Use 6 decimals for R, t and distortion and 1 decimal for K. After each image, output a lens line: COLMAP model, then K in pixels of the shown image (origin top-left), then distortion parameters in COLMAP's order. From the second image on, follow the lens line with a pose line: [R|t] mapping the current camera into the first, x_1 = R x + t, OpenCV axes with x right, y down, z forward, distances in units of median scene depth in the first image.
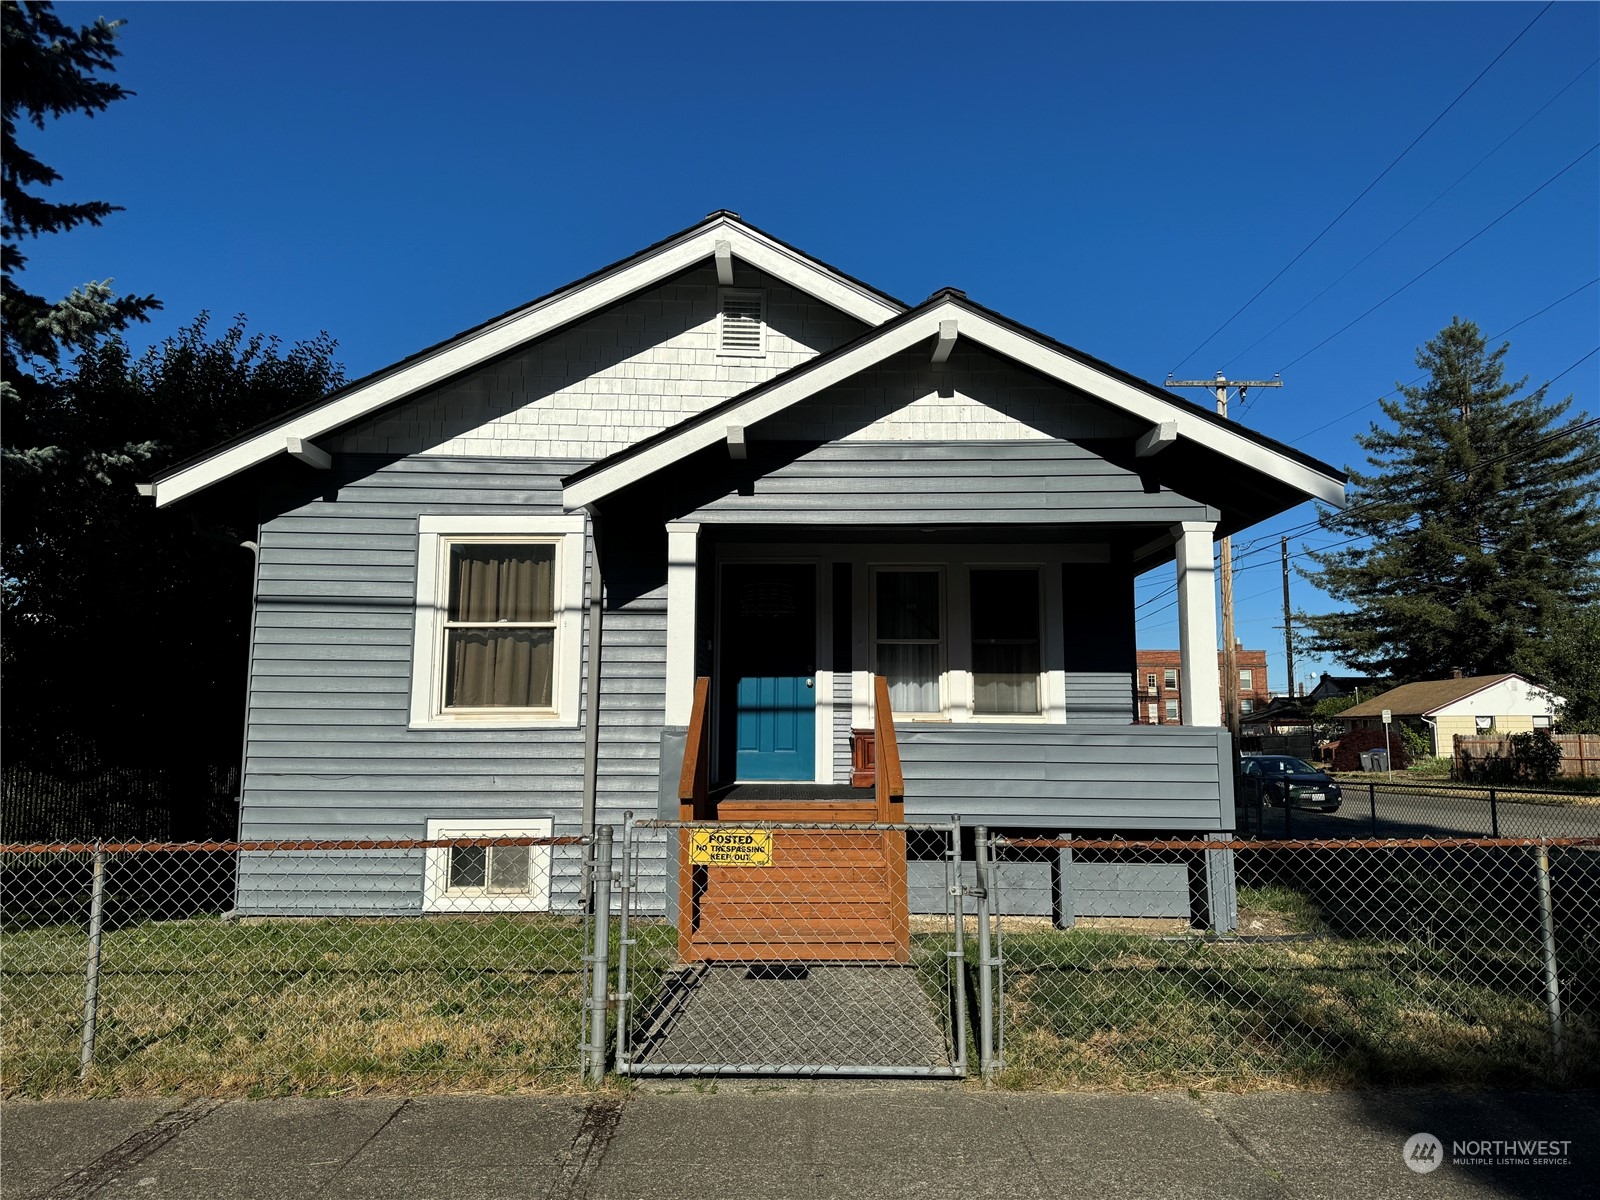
lens RADIAL K [[1131.5, 0, 804.0], [0, 1131.5, 604.5], [0, 0, 1]] dist [0.157376, -0.282284]
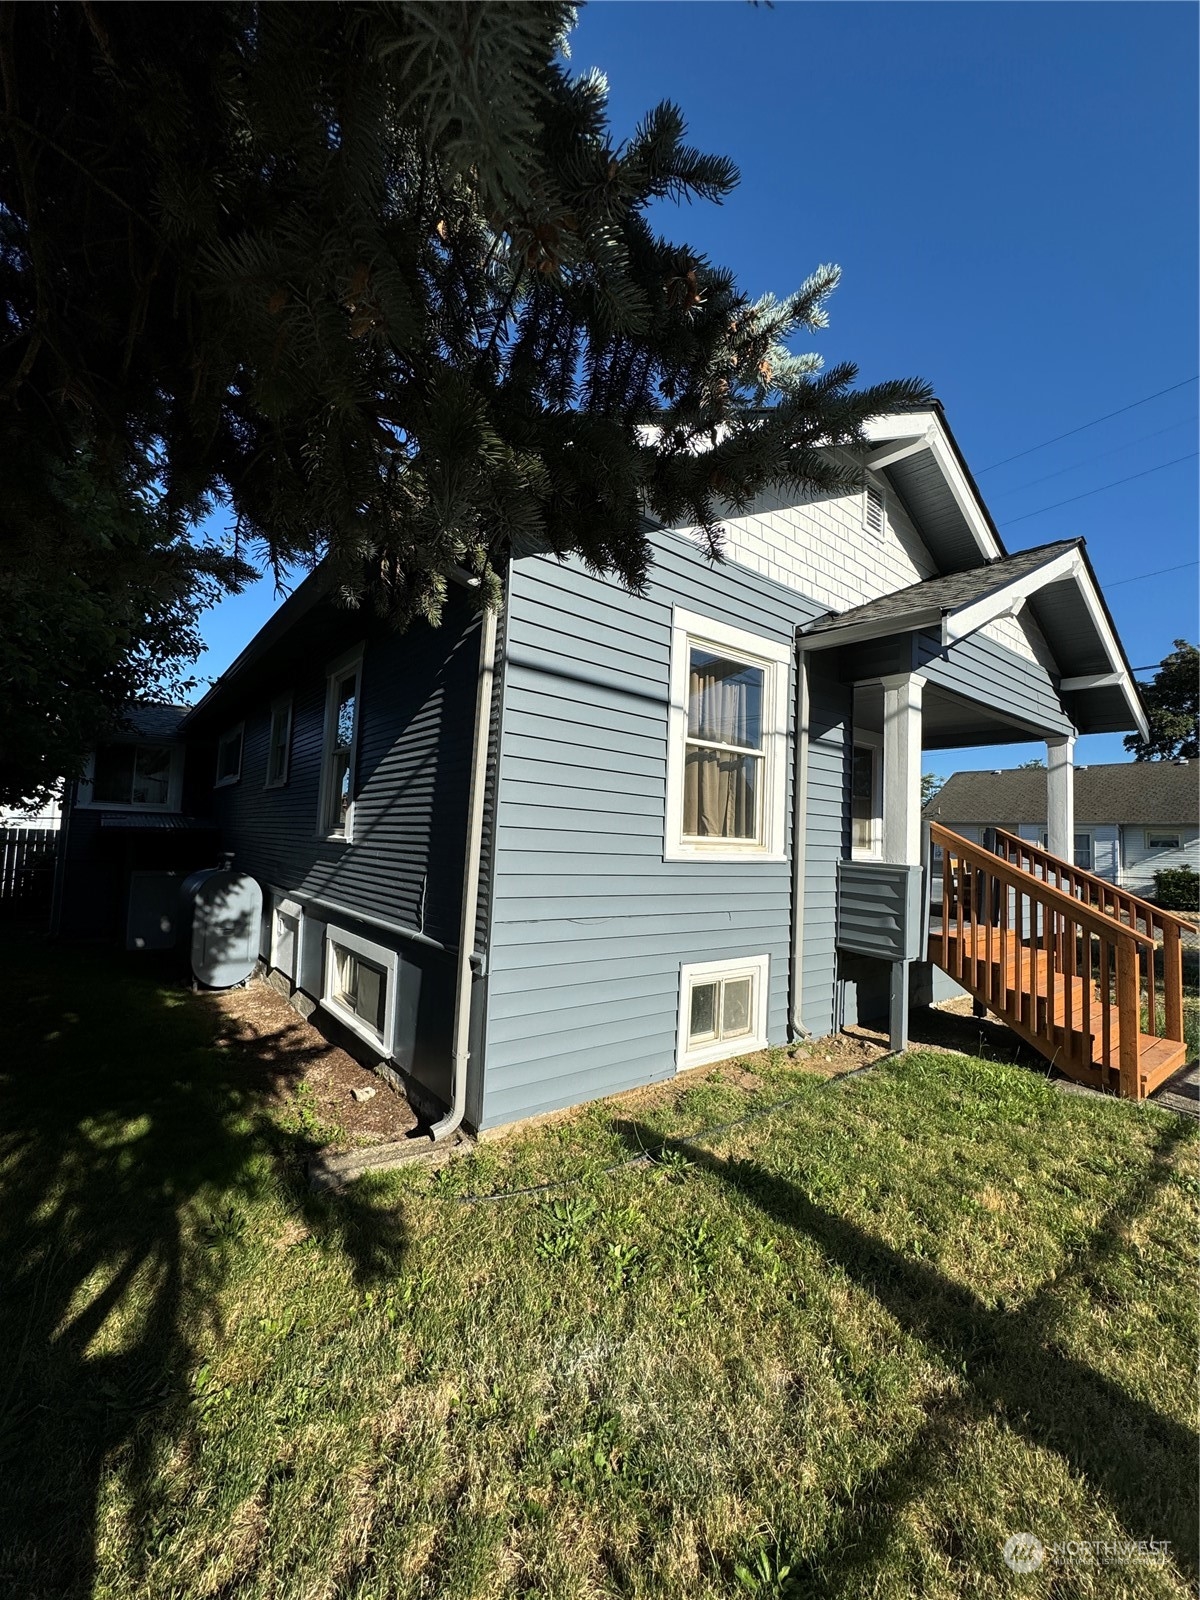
lens RADIAL K [[639.3, 0, 600.0], [0, 639.3, 800.0], [0, 0, 1]] dist [0.000465, 0.000007]
pose [[0.771092, 0.067304, 0.633156, -0.666377], [-0.109668, 0.993575, 0.027942, 0.056743], [-0.627208, -0.090983, 0.773519, 0.667267]]
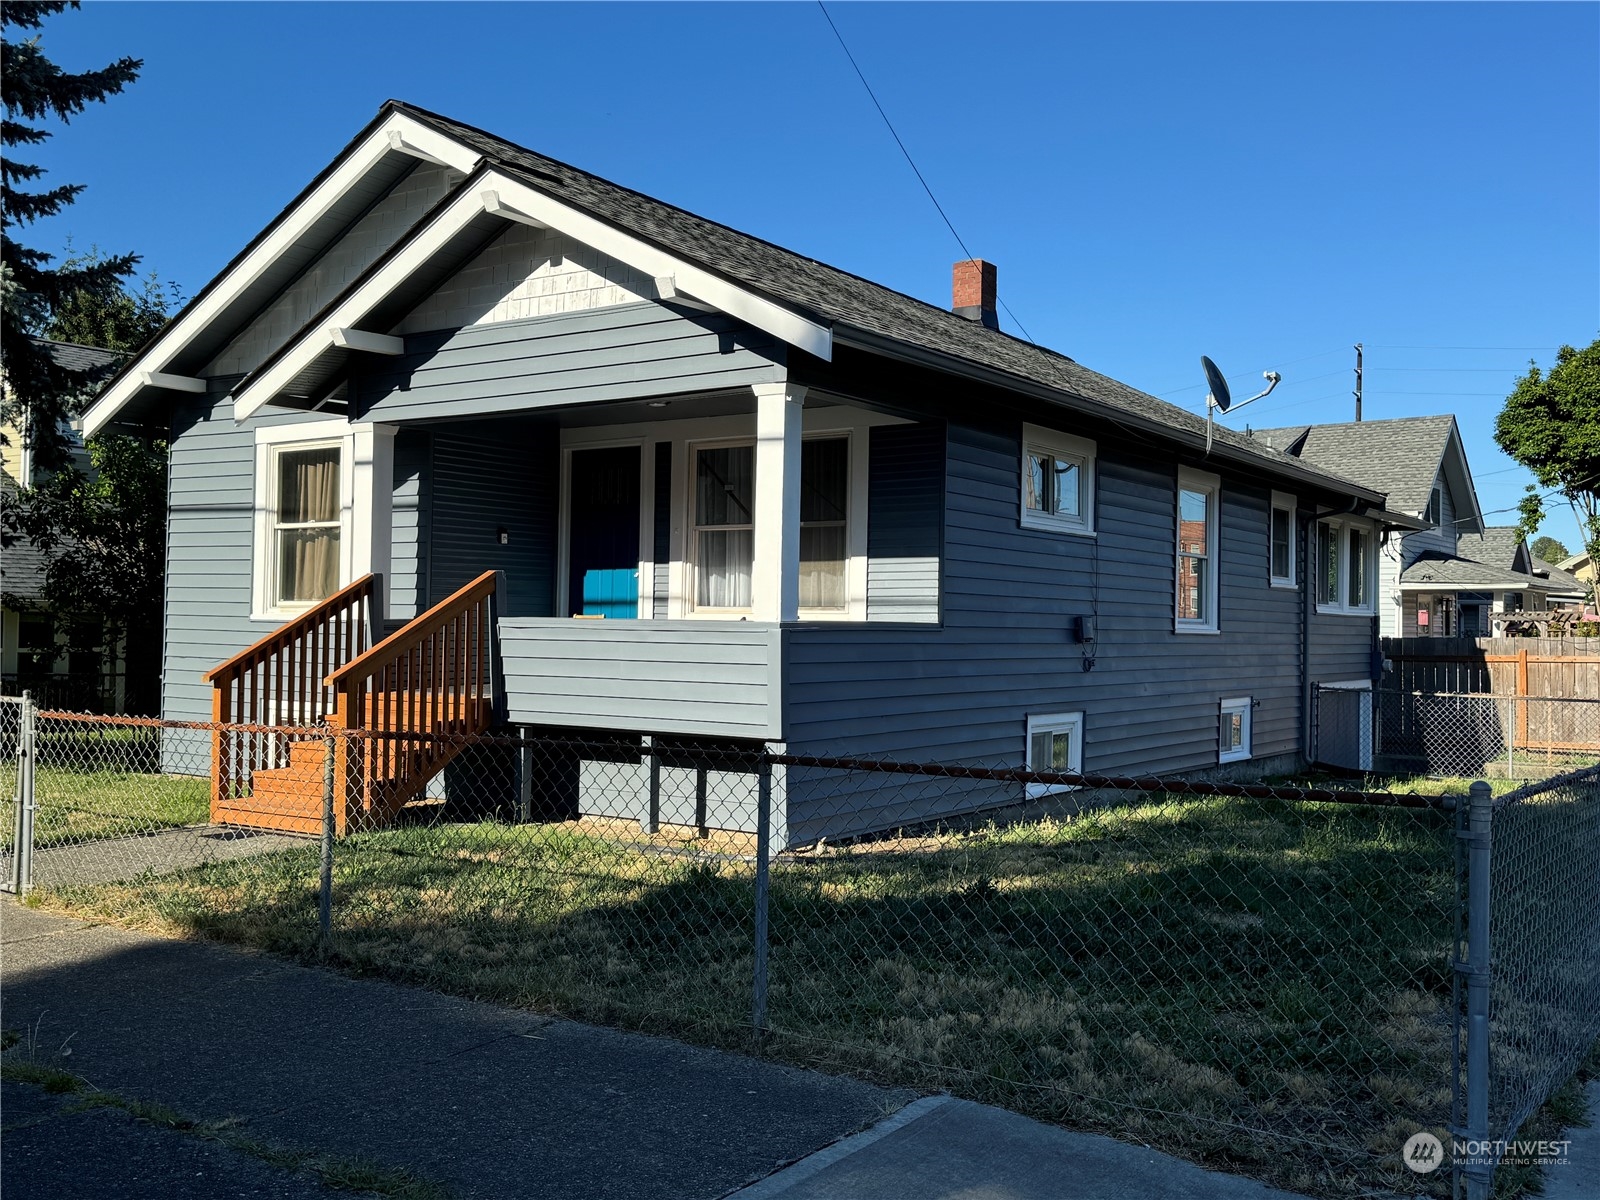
lens RADIAL K [[1467.1, 0, 800.0], [0, 1467.1, 600.0], [0, 0, 1]] dist [0.253169, -0.609856]
pose [[0.828370, -0.002044, -0.560178, 0.915224], [0.052187, 0.995926, 0.073537, 0.008673], [0.557745, -0.090150, 0.825102, 0.084047]]
